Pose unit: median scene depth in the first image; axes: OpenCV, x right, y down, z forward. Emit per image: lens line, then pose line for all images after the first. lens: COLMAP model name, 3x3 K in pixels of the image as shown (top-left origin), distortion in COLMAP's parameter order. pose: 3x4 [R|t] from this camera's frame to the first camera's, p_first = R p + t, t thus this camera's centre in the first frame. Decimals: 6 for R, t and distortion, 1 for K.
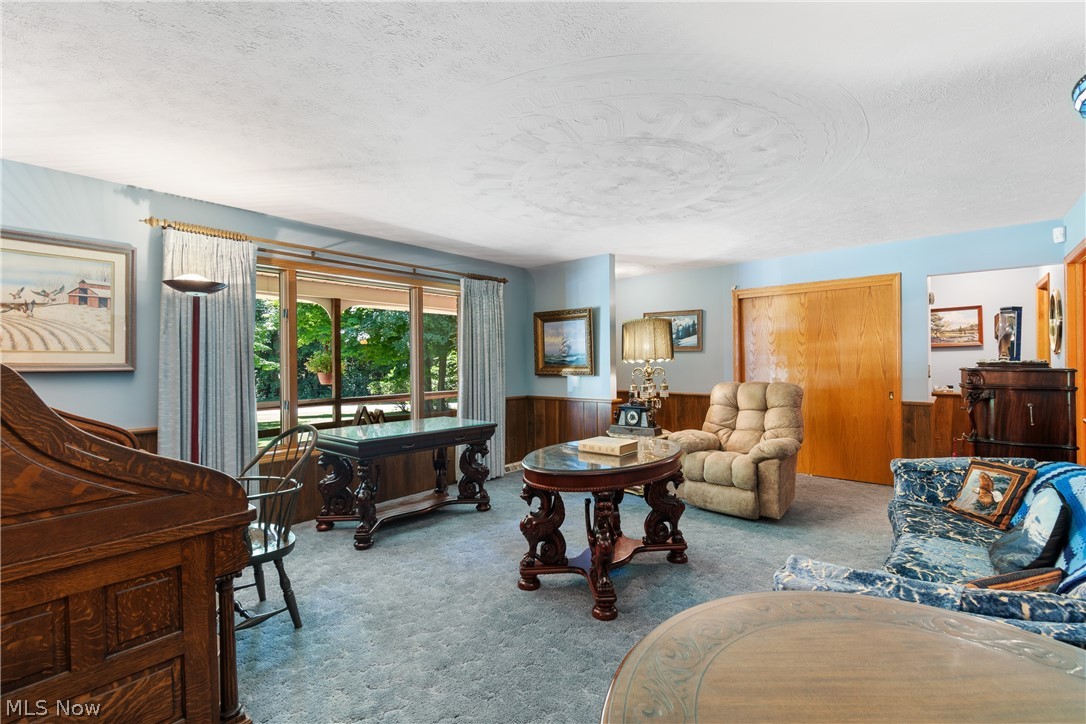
lens RADIAL K [[477.8, 0, 554.4], [0, 477.8, 360.7], [0, 0, 1]] dist [0.002454, 0.000349]
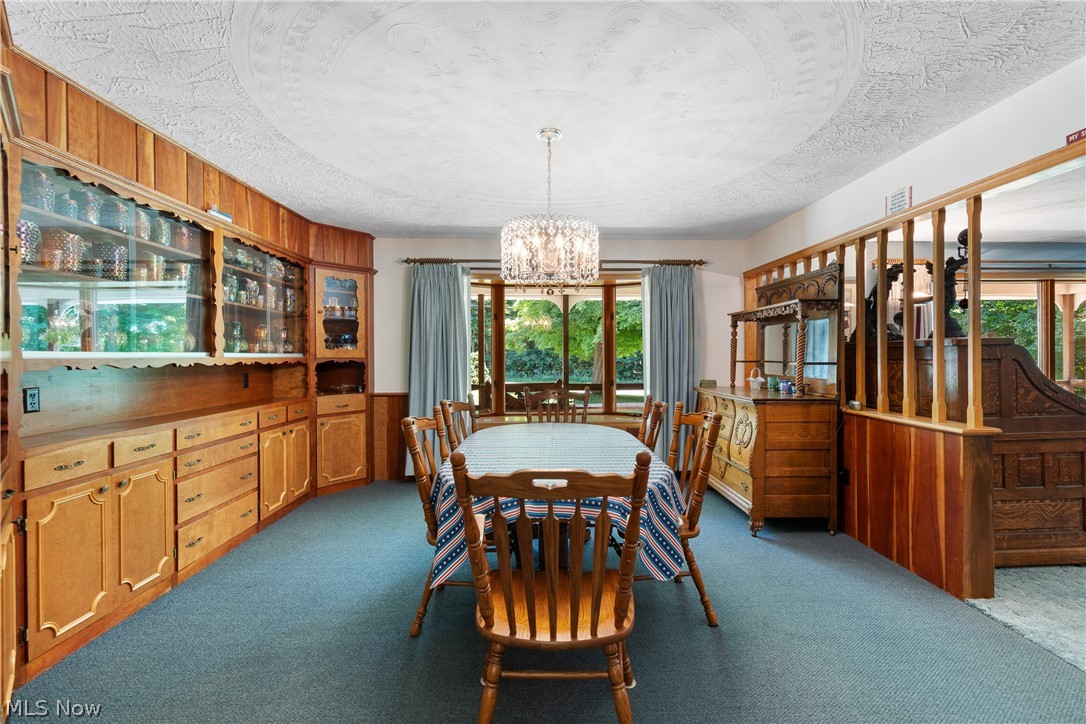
lens RADIAL K [[469.9, 0, 543.0], [0, 469.9, 362.0], [0, 0, 1]] dist [-0.000007, -0.000005]
pose [[0.671852, 0.016390, -0.740504, -0.256613], [0.003441, 0.999675, 0.025249, 0.003220], [0.740677, -0.019512, 0.671578, -0.568811]]
